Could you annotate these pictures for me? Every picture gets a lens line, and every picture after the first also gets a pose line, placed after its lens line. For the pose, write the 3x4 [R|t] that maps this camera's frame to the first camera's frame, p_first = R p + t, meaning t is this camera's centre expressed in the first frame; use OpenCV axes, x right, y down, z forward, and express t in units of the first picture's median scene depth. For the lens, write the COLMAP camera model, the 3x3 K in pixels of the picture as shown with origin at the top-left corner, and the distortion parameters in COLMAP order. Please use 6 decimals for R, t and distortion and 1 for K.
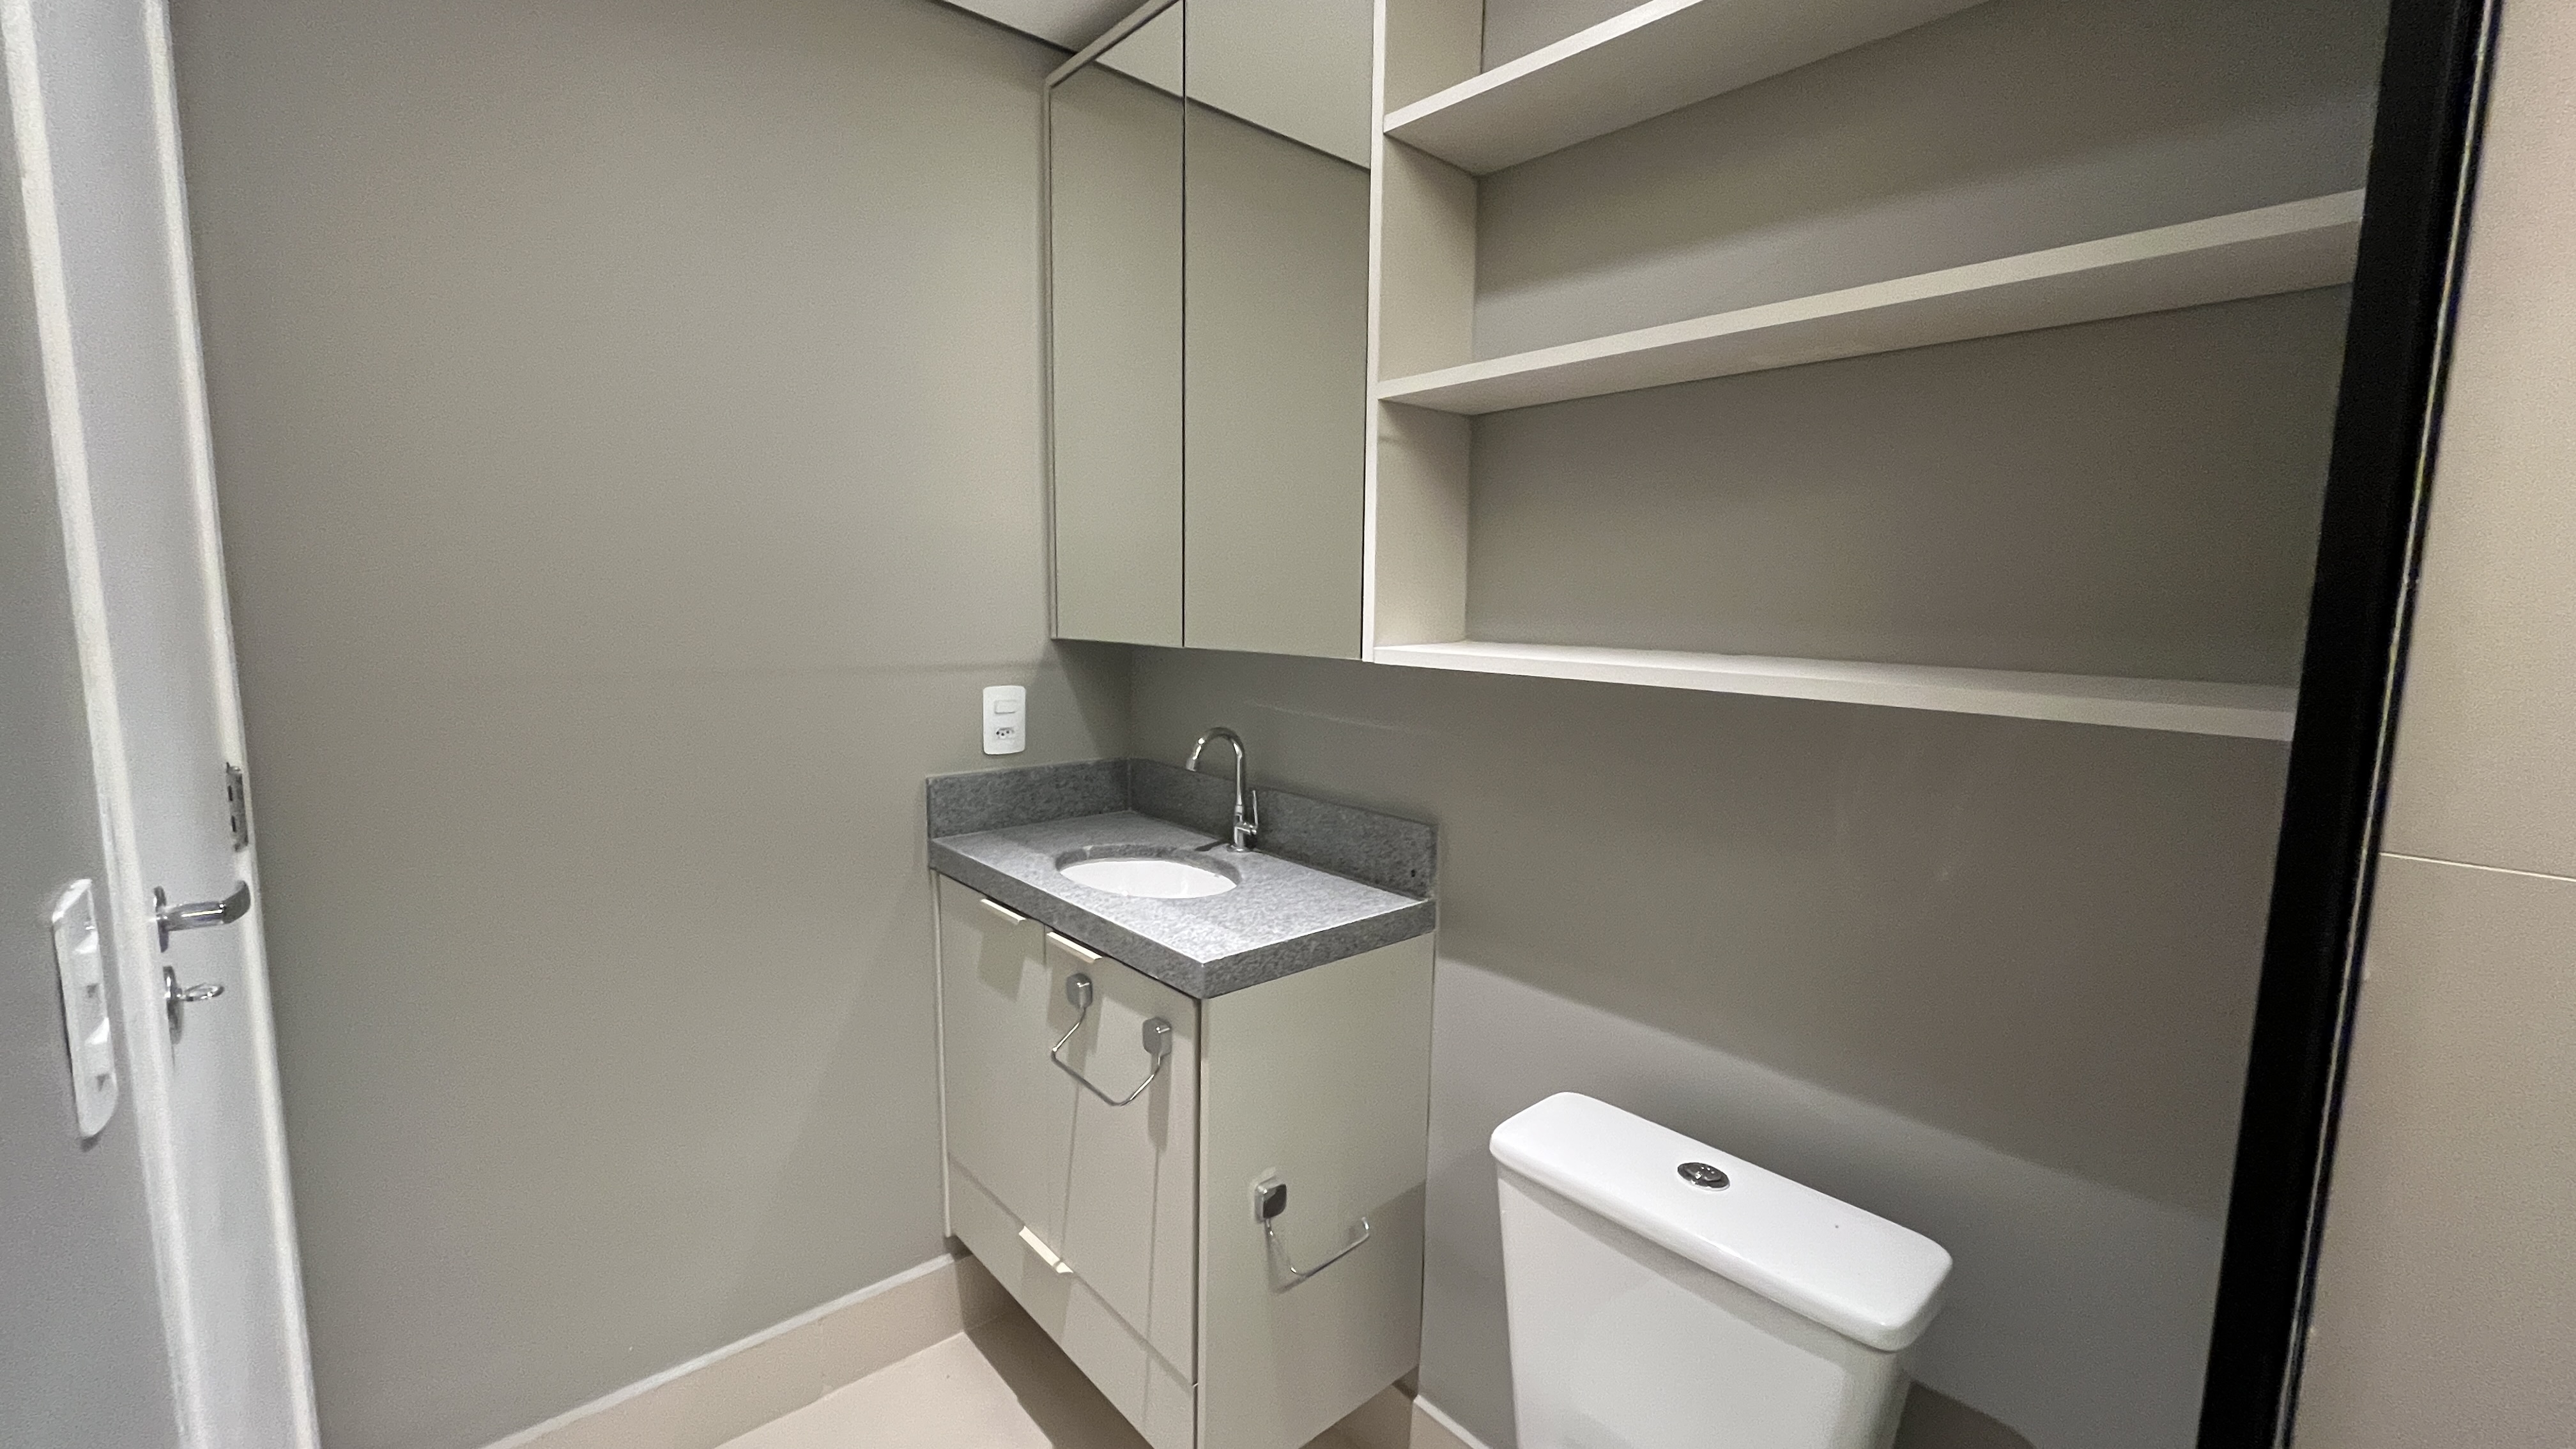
lens RADIAL K [[1051.3, 0, 1284.6], [0, 1051.3, 724.2], [0, 0, 1]] dist [-0.001135, -0.000221]
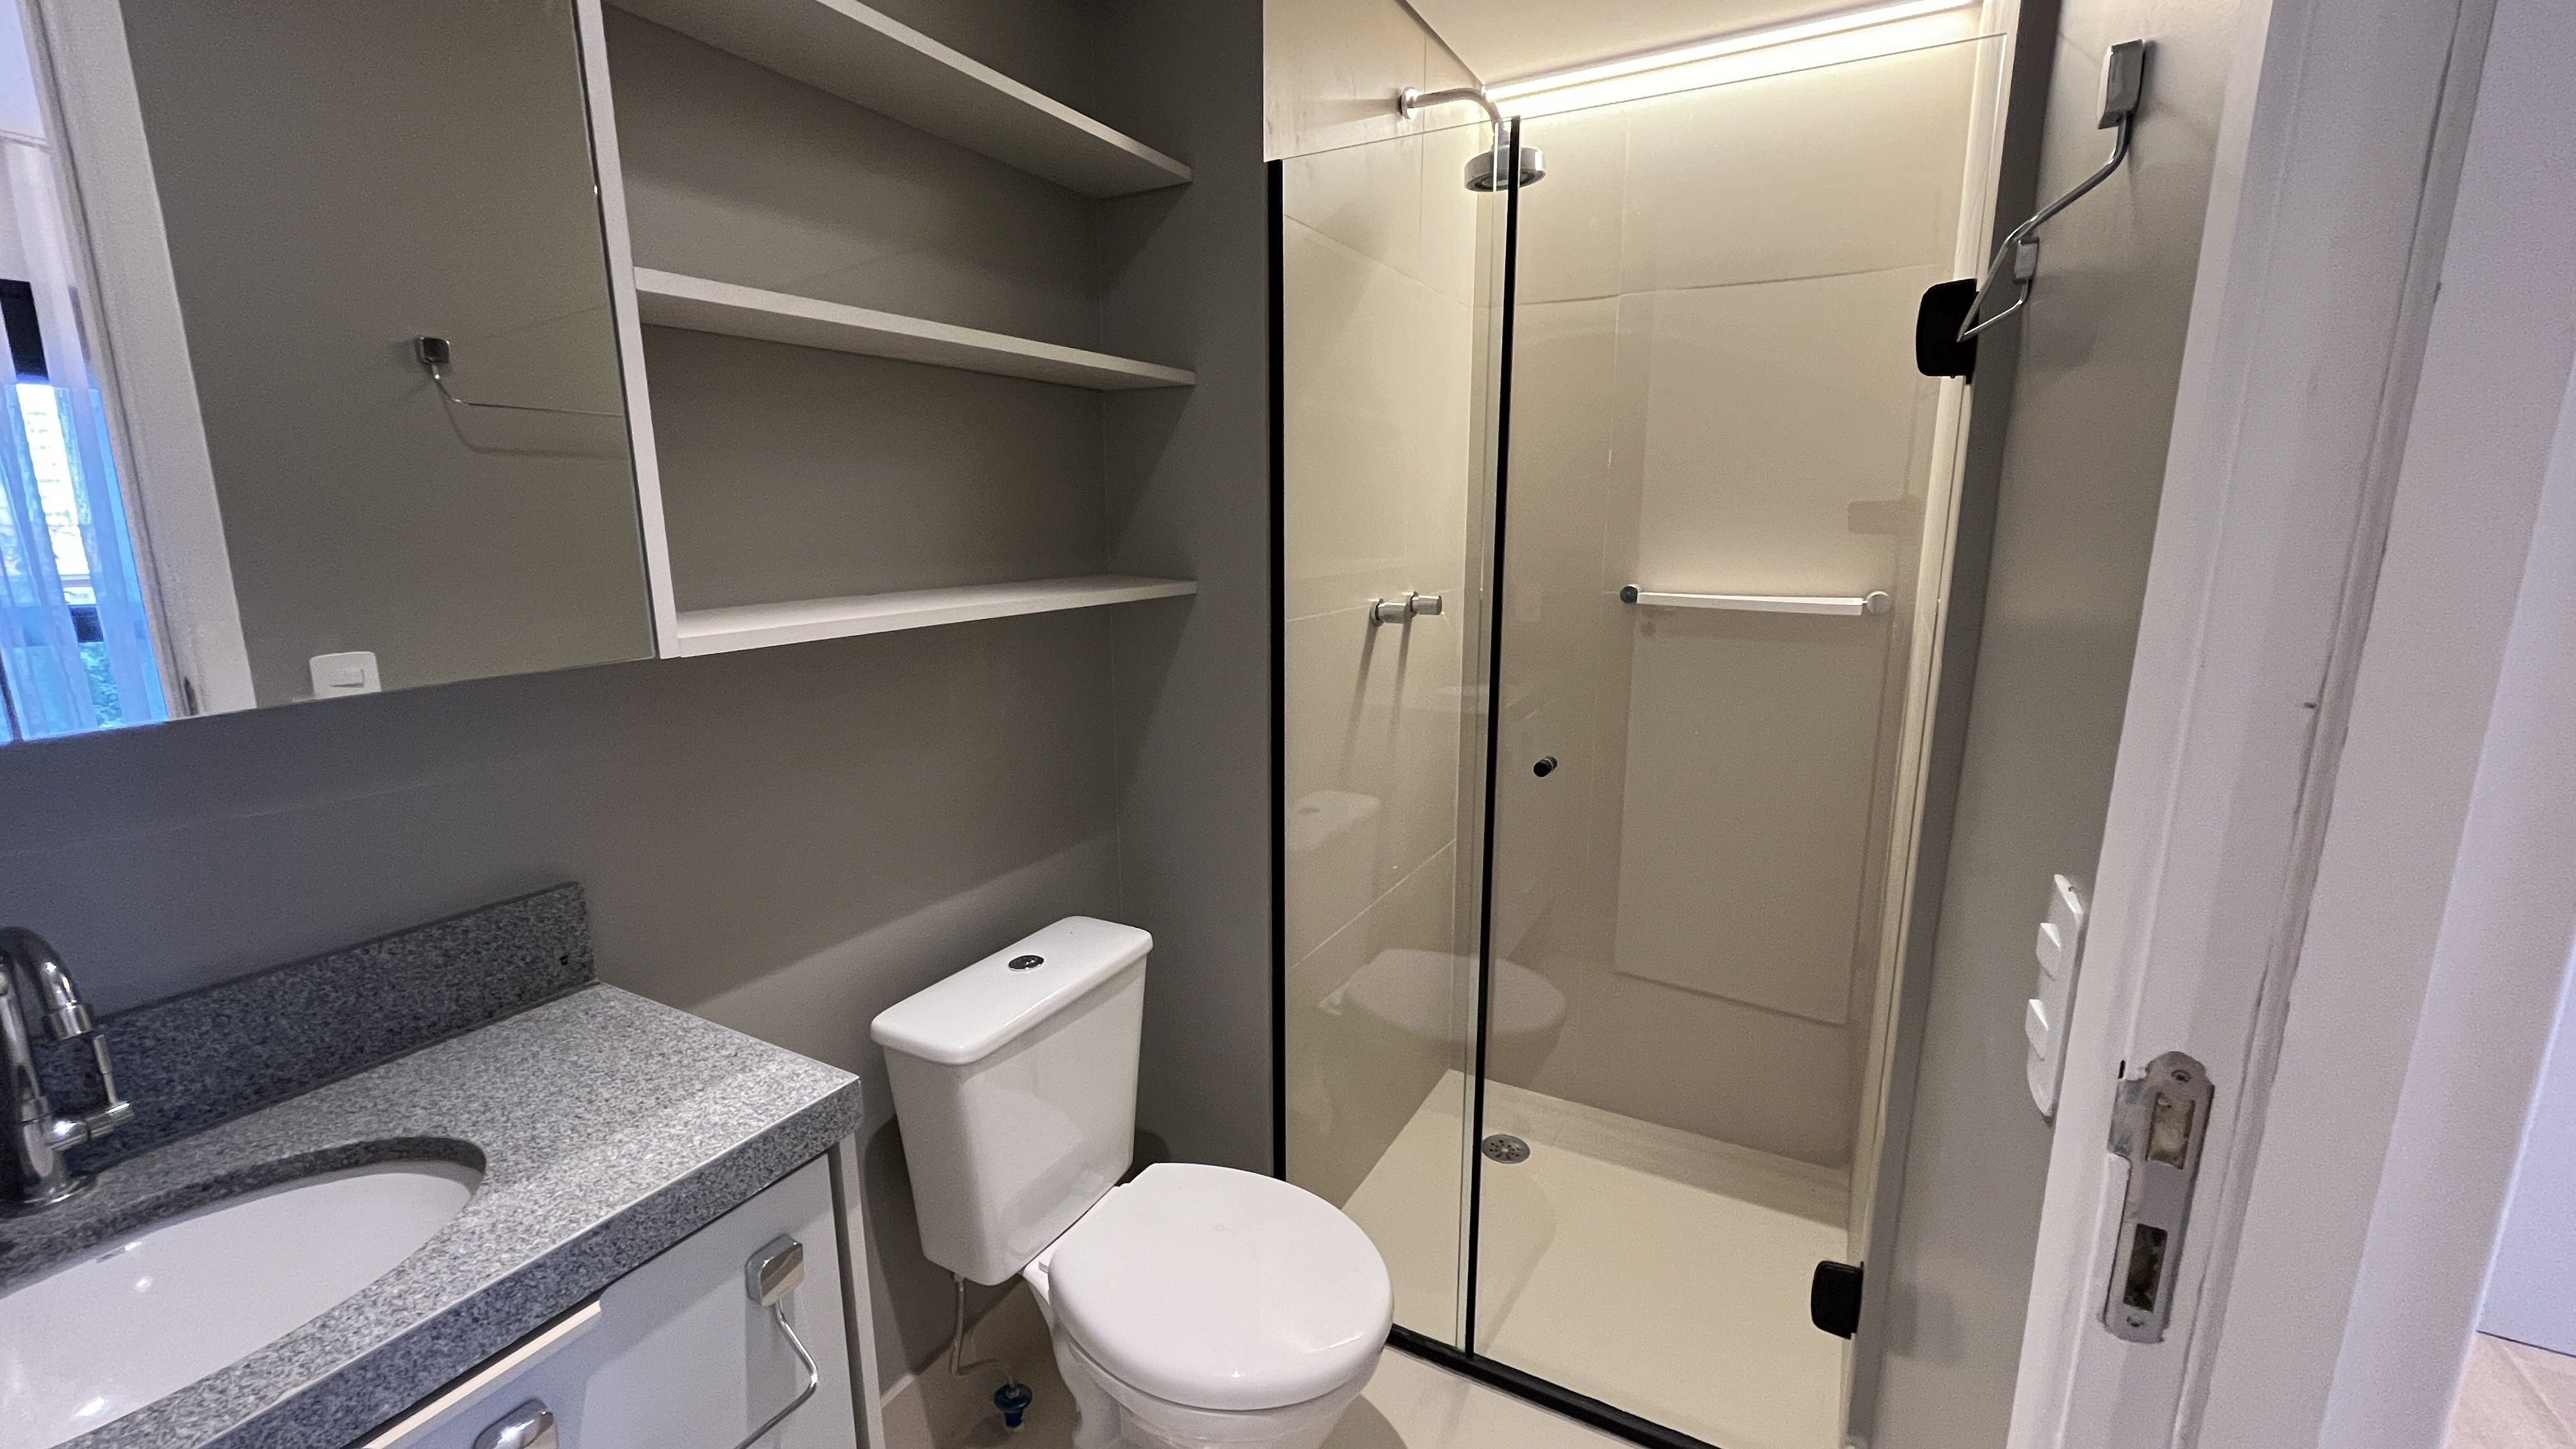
lens RADIAL K [[1051.3, 0, 1284.6], [0, 1051.3, 724.2], [0, 0, 1]] dist [-0.001135, -0.000221]
pose [[-0.340545, -0.200933, 0.918507, -0.727280], [0.118432, 0.959950, 0.253908, -0.145228], [-0.932740, 0.195248, -0.303109, 0.813832]]
